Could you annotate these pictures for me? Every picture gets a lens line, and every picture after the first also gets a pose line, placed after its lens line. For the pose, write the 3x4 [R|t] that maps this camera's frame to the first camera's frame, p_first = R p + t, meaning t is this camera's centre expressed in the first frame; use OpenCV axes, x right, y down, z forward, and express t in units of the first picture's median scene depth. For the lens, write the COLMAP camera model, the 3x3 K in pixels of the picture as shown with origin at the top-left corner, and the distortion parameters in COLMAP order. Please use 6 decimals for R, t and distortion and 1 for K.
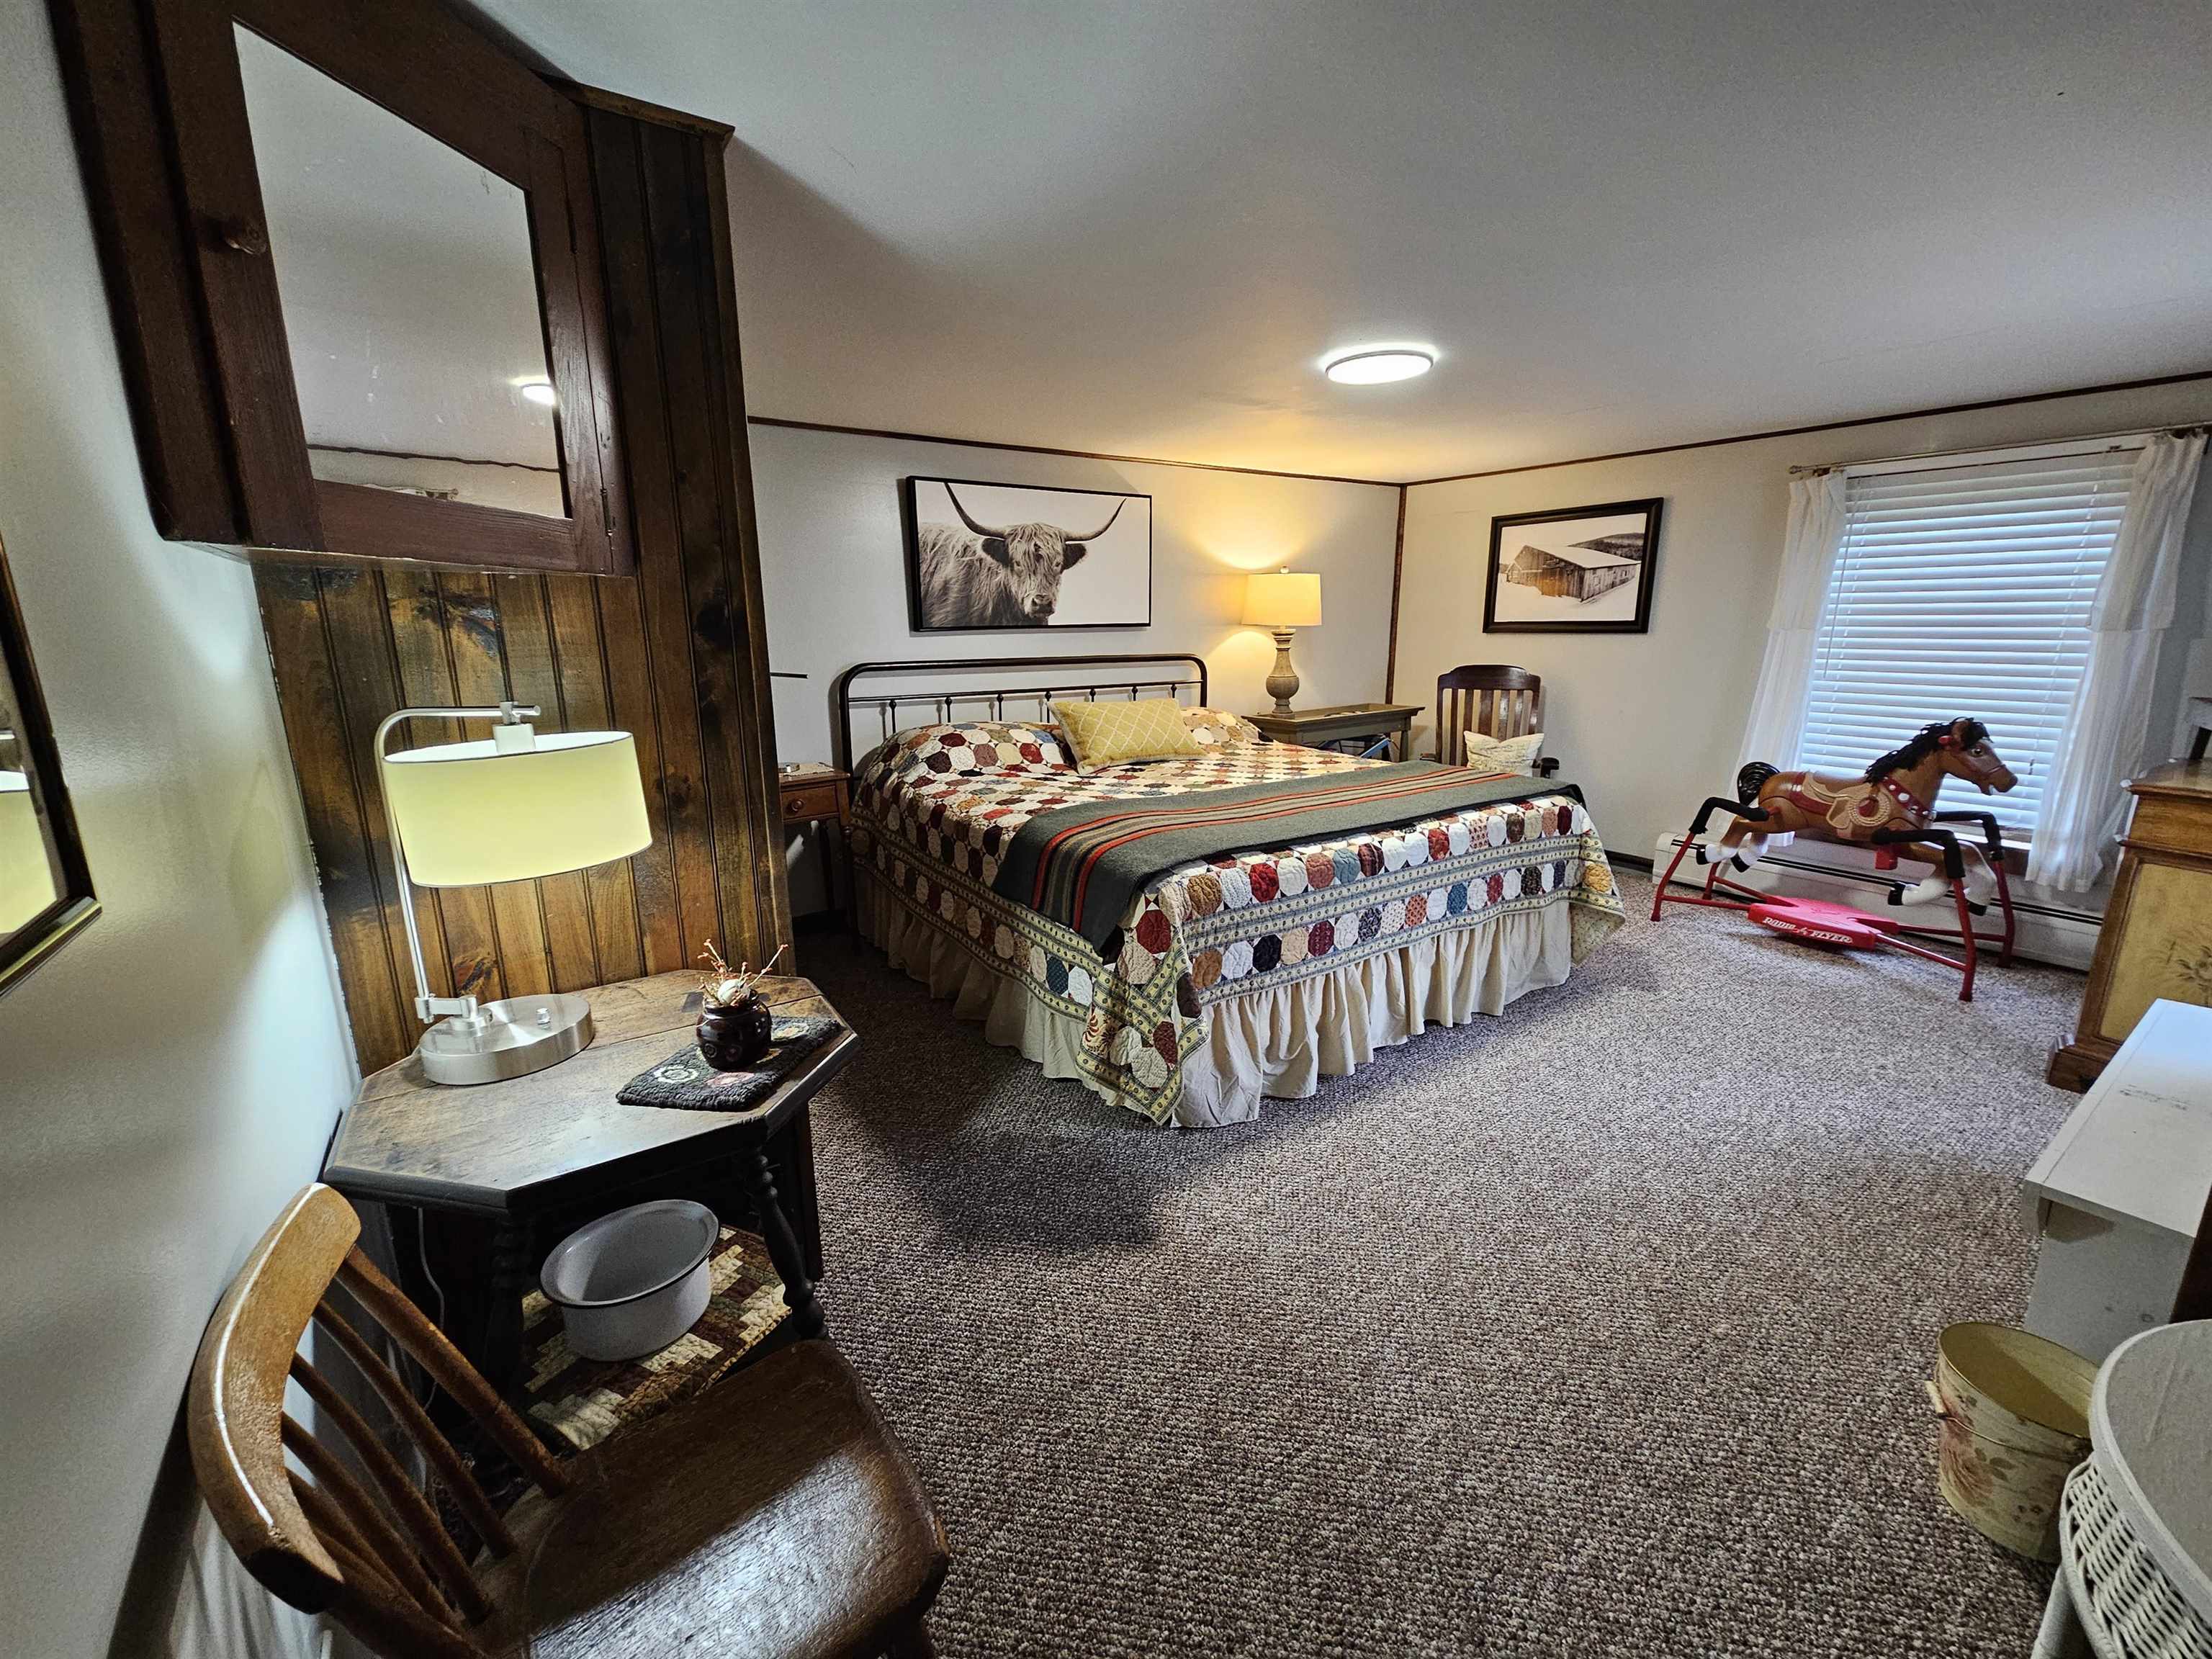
lens RADIAL K [[904.1, 0, 1120.9], [0, 904.1, 826.8], [0, 0, 1]] dist [-0.001201, -0.001207]
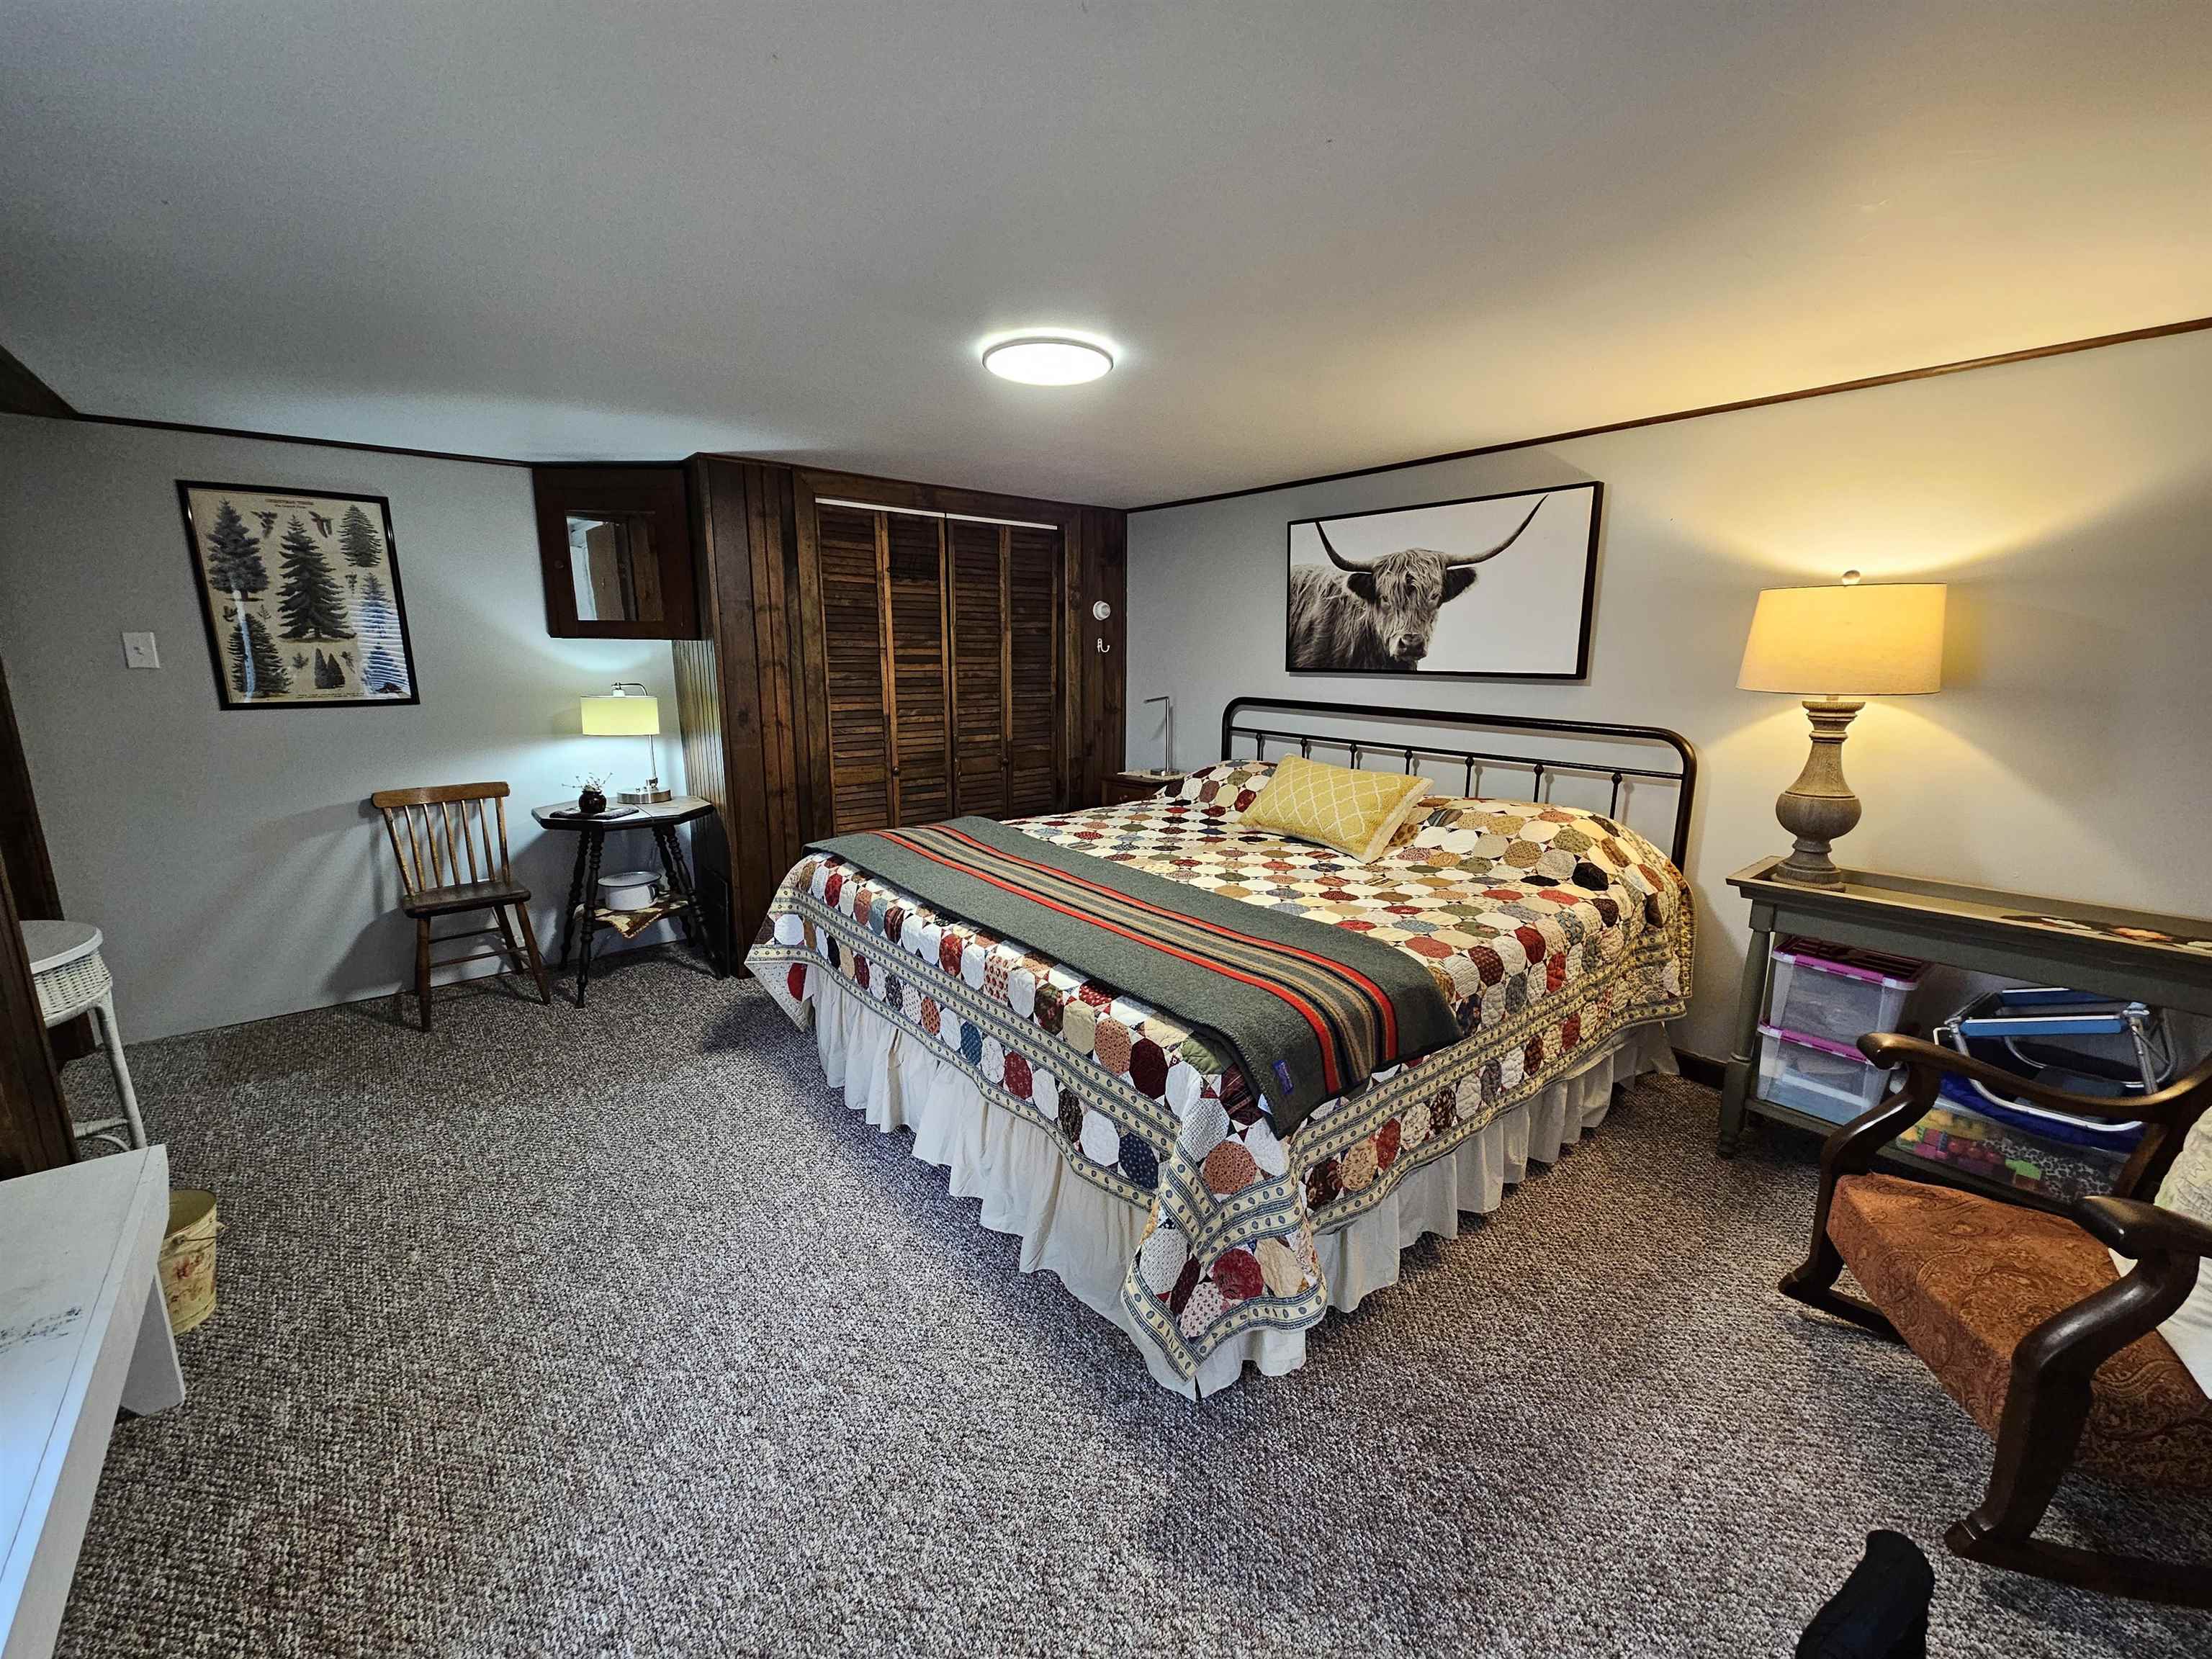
lens RADIAL K [[904.1, 0, 1119.3], [0, 904.1, 824.7], [0, 0, 1]] dist [-0.001201, -0.001207]
pose [[0.082946, 0.204924, -0.975257, 0.775749], [-0.228901, 0.956382, 0.181490, -0.187461], [0.969909, 0.208183, 0.126235, 0.704992]]
